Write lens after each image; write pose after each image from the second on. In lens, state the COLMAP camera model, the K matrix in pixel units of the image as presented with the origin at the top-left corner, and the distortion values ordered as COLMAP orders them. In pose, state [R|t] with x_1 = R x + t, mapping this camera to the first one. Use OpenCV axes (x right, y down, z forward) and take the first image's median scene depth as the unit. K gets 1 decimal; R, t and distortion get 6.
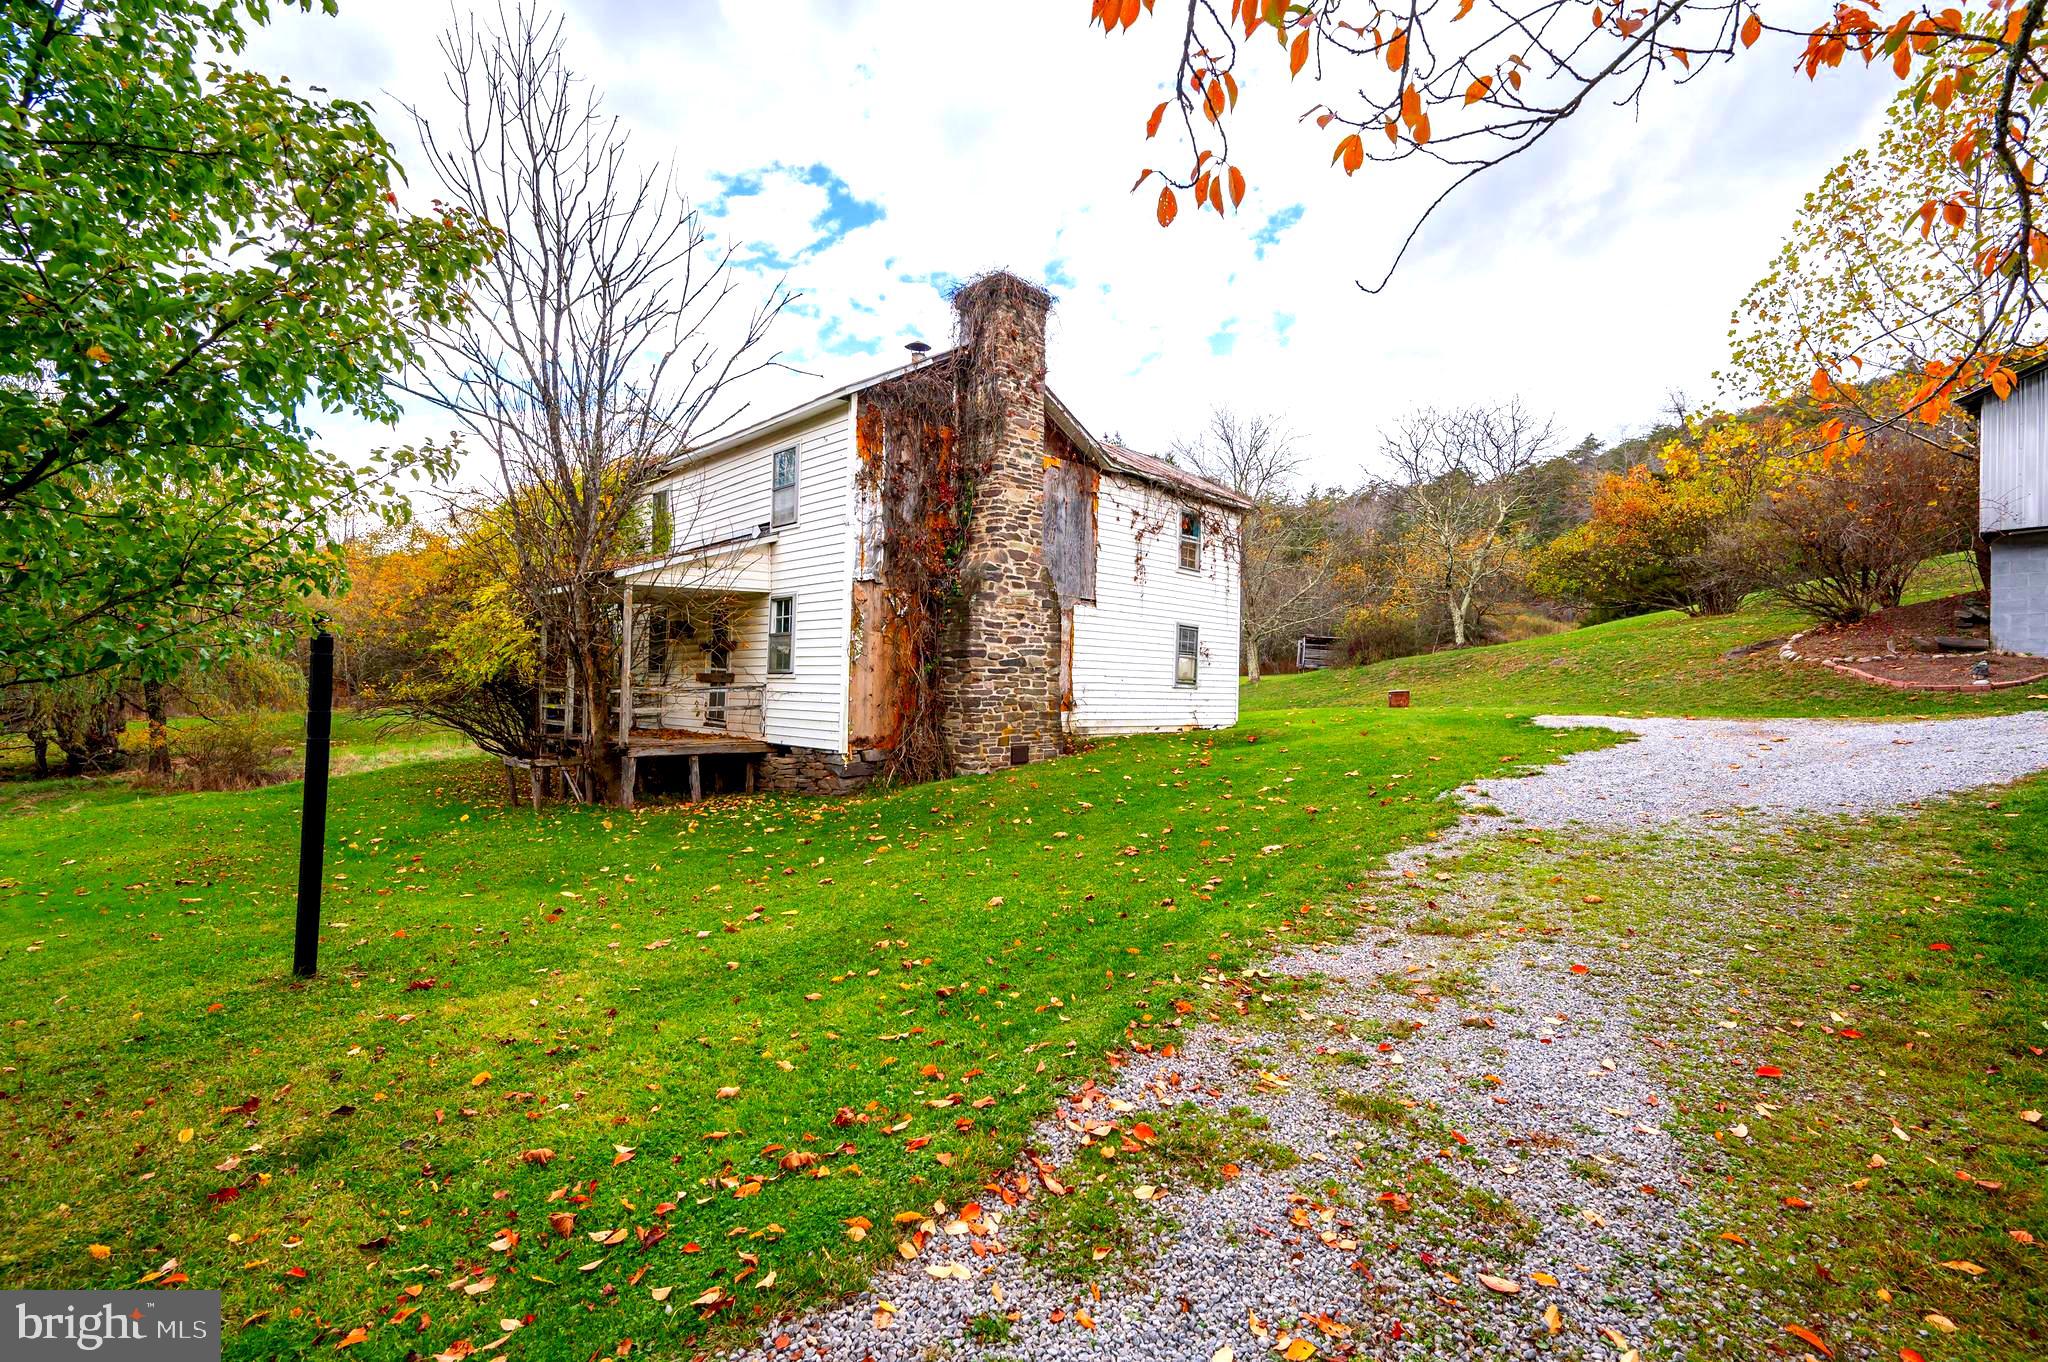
lens RADIAL K [[907.0, 0, 1031.1], [0, 907.0, 682.3], [0, 0, 1]] dist [0.000086, -0.000633]
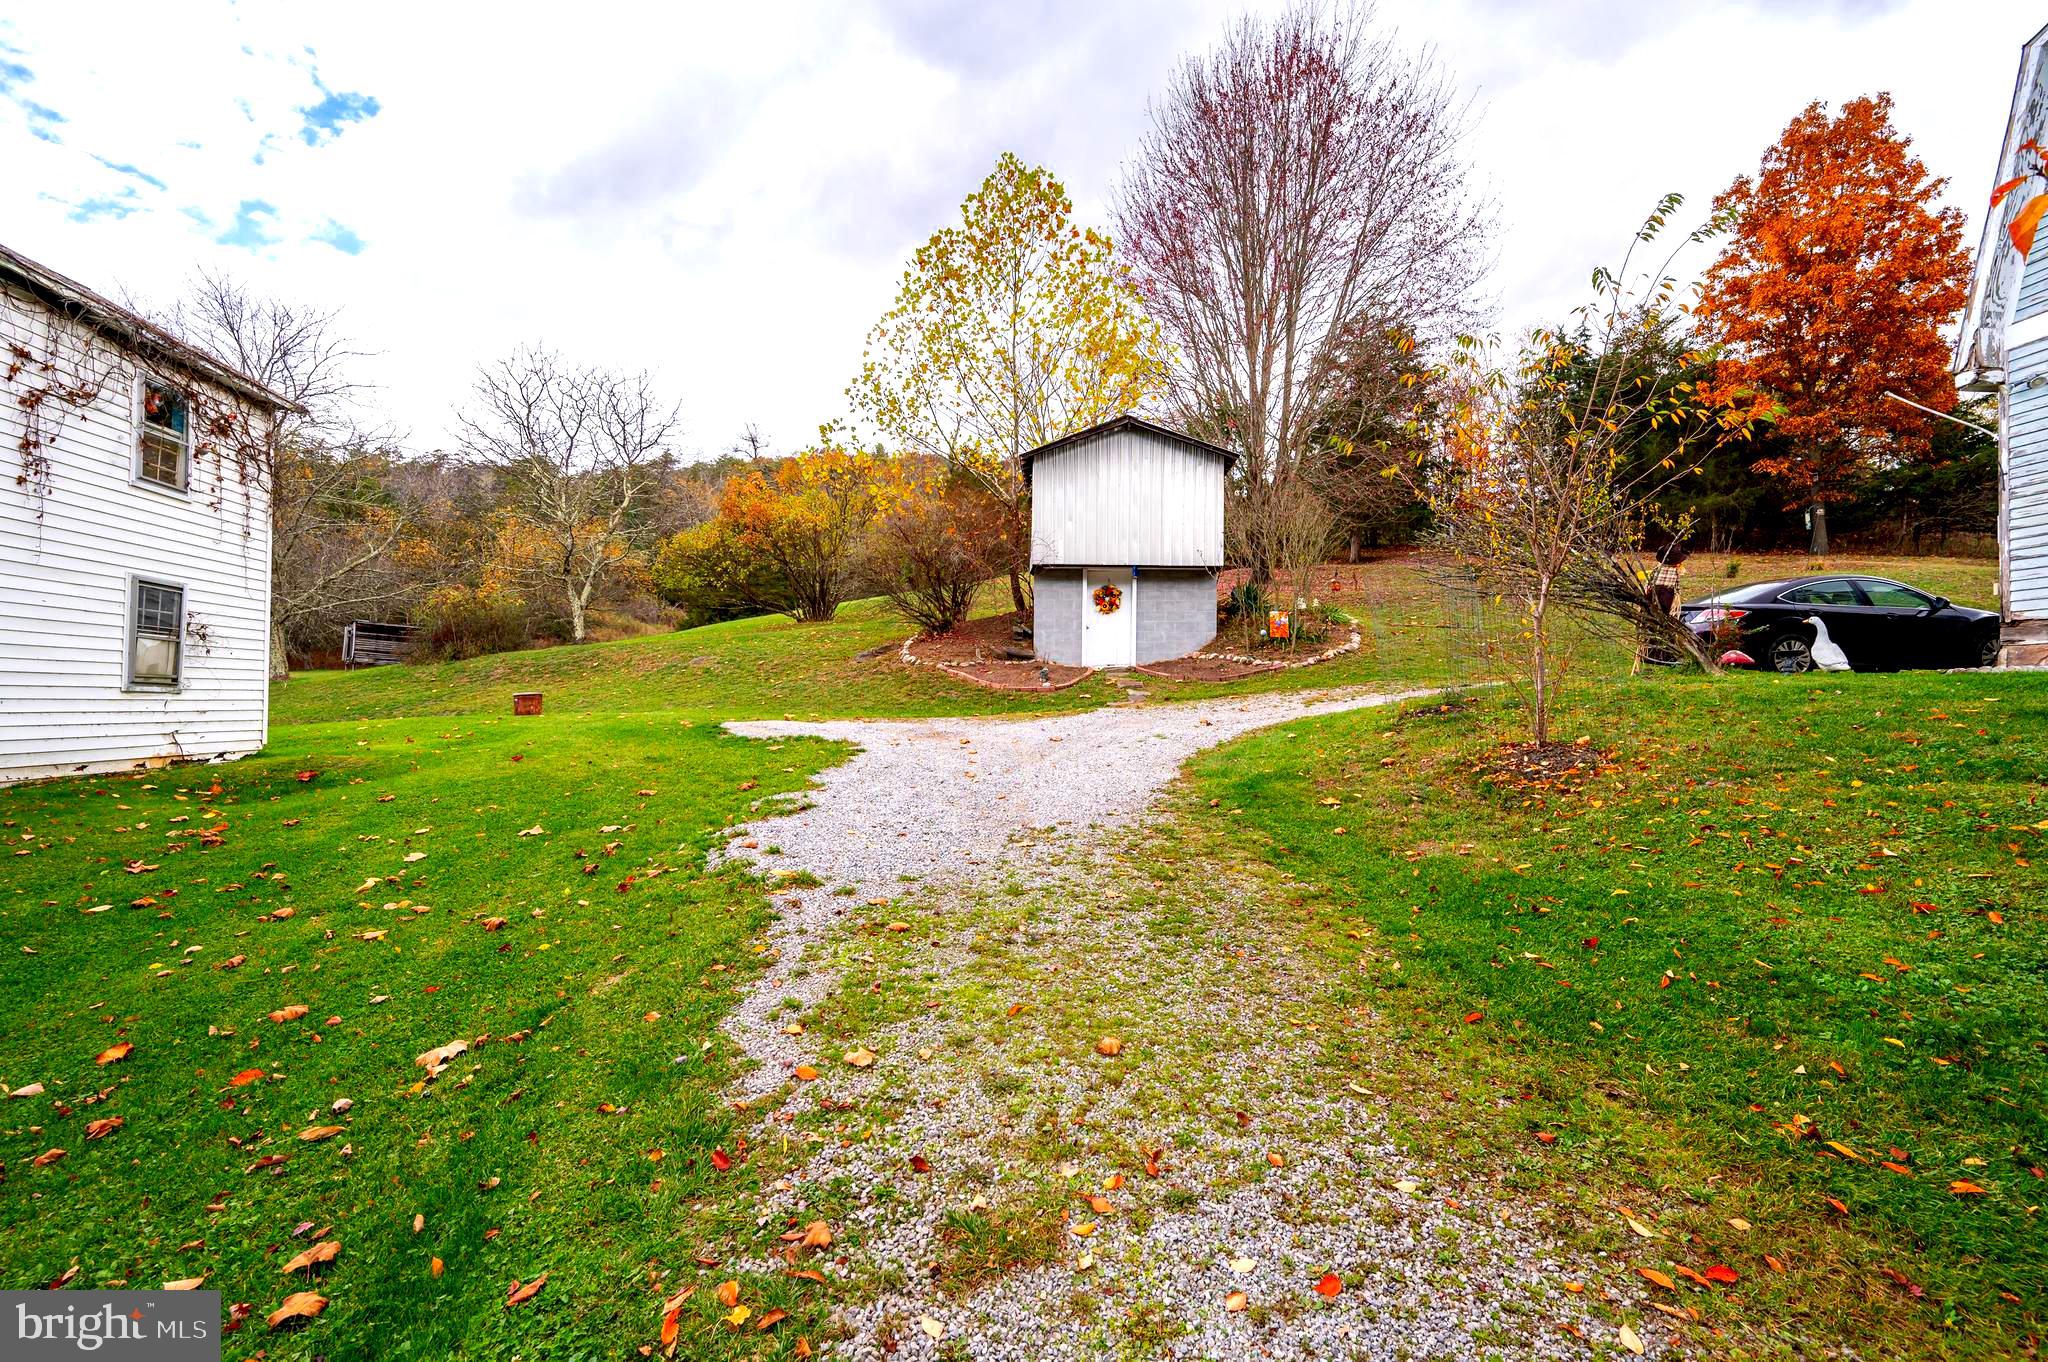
lens RADIAL K [[907.0, 0, 1044.0], [0, 907.0, 684.7], [0, 0, 1]] dist [0.000086, -0.000633]
pose [[0.579145, 0.000253, 0.815224, 0.030373], [-0.003379, 0.999992, 0.002090, -0.001564], [-0.815217, -0.003965, 0.579141, 0.215332]]
